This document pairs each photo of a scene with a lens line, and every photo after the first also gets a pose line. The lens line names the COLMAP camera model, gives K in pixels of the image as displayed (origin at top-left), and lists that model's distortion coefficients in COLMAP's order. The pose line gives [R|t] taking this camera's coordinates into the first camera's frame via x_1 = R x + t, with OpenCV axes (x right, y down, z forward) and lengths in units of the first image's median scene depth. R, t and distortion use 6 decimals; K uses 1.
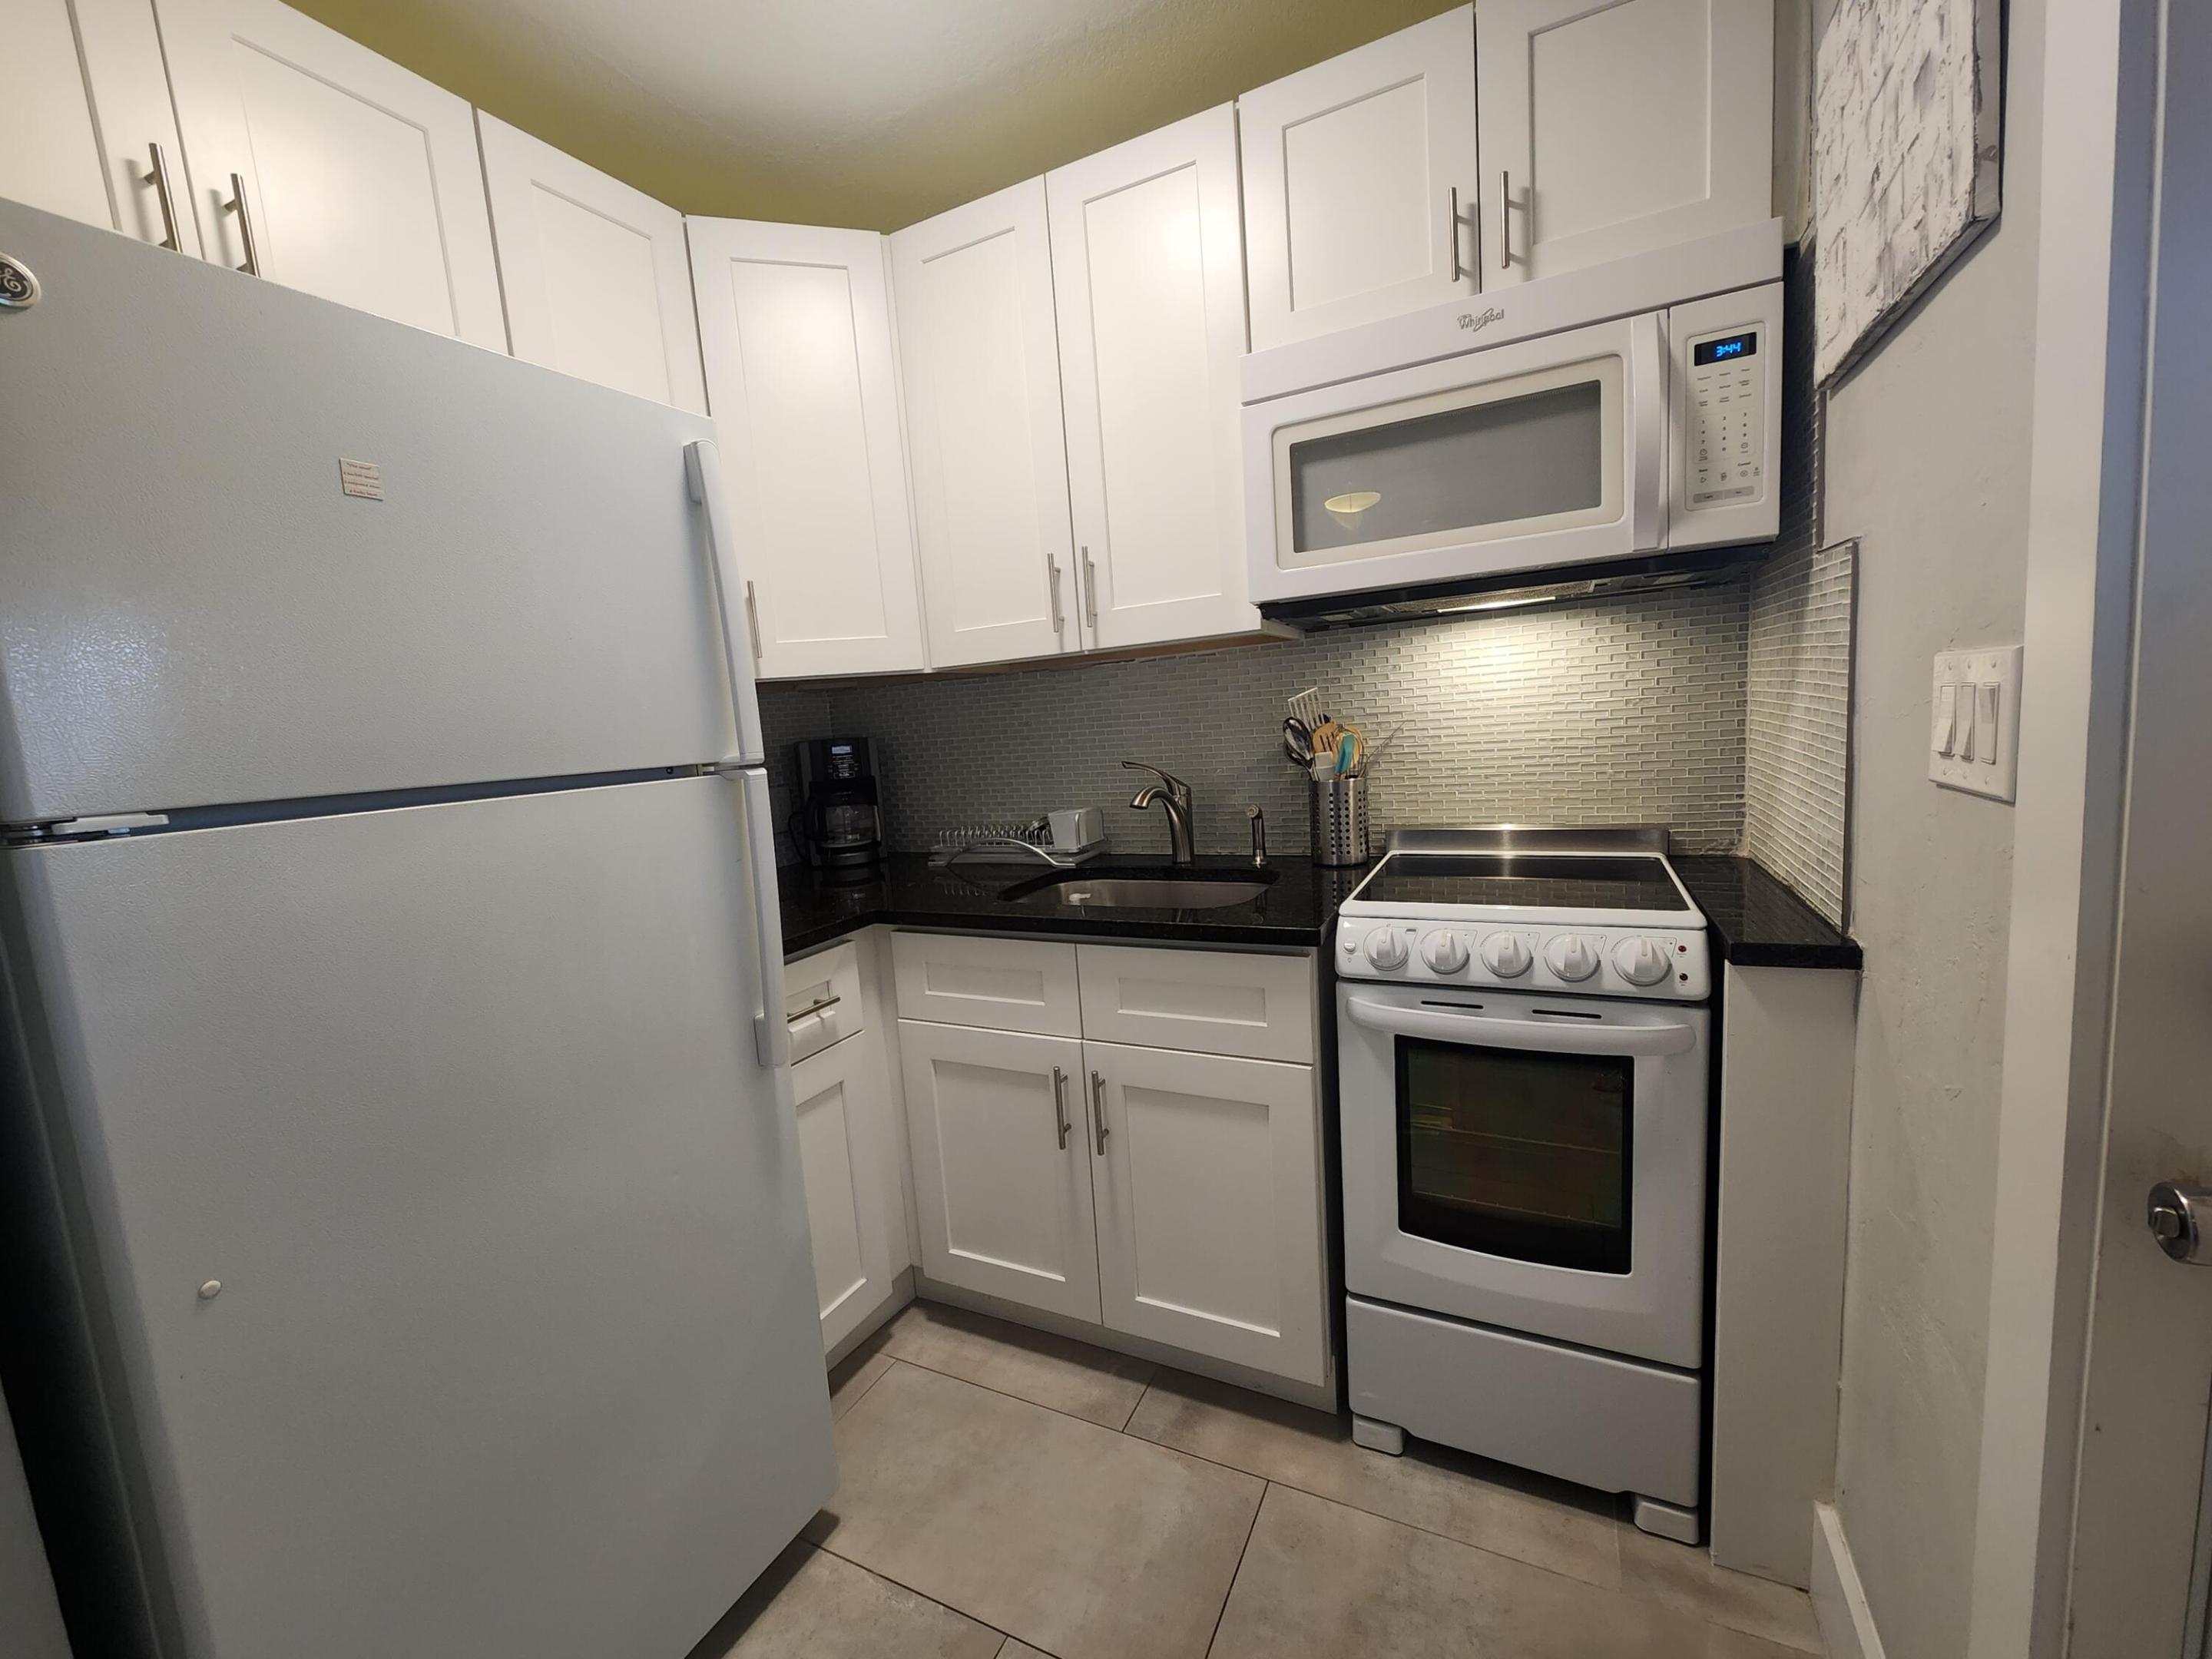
lens RADIAL K [[902.9, 0, 1099.8], [0, 902.9, 828.8], [0, 0, 1]] dist [-0.001699, -0.002339]
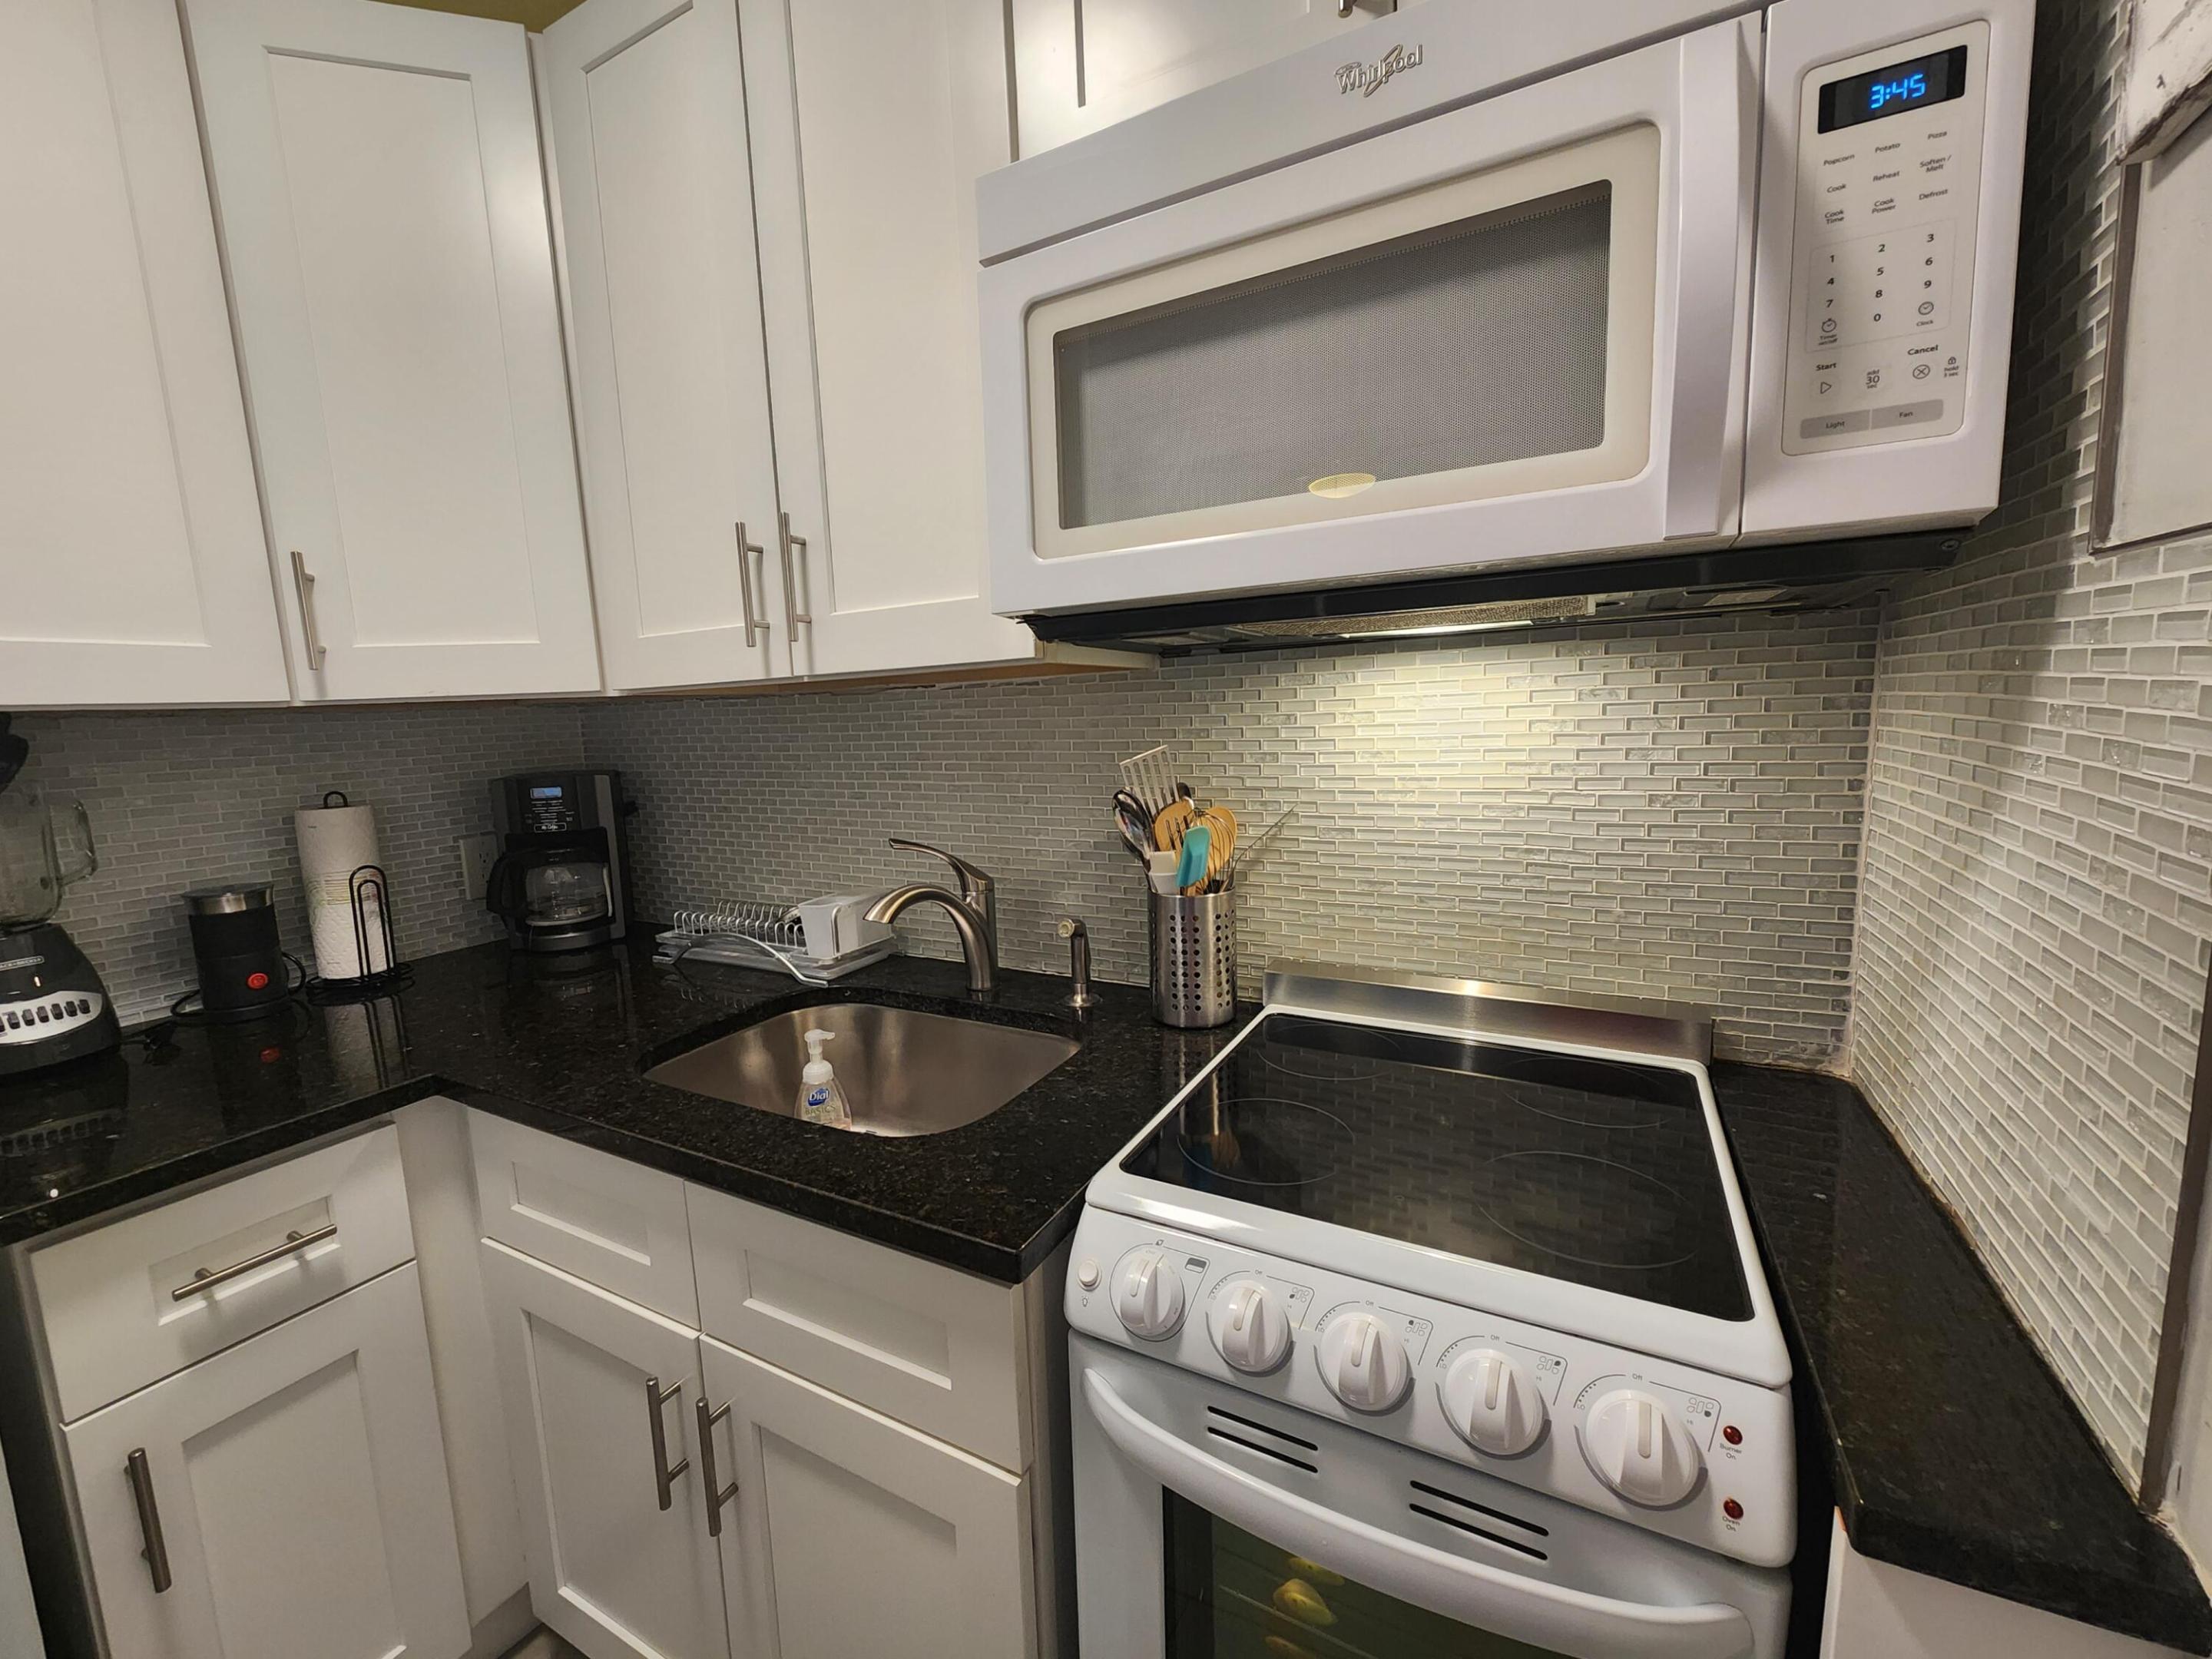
lens RADIAL K [[902.9, 0, 1103.5], [0, 902.9, 825.1], [0, 0, 1]] dist [-0.001699, -0.002339]
pose [[0.998751, 0.040178, -0.029702, 0.250867], [-0.039985, 0.999175, 0.007068, -0.117905], [0.029961, -0.005872, 0.999534, 0.409122]]
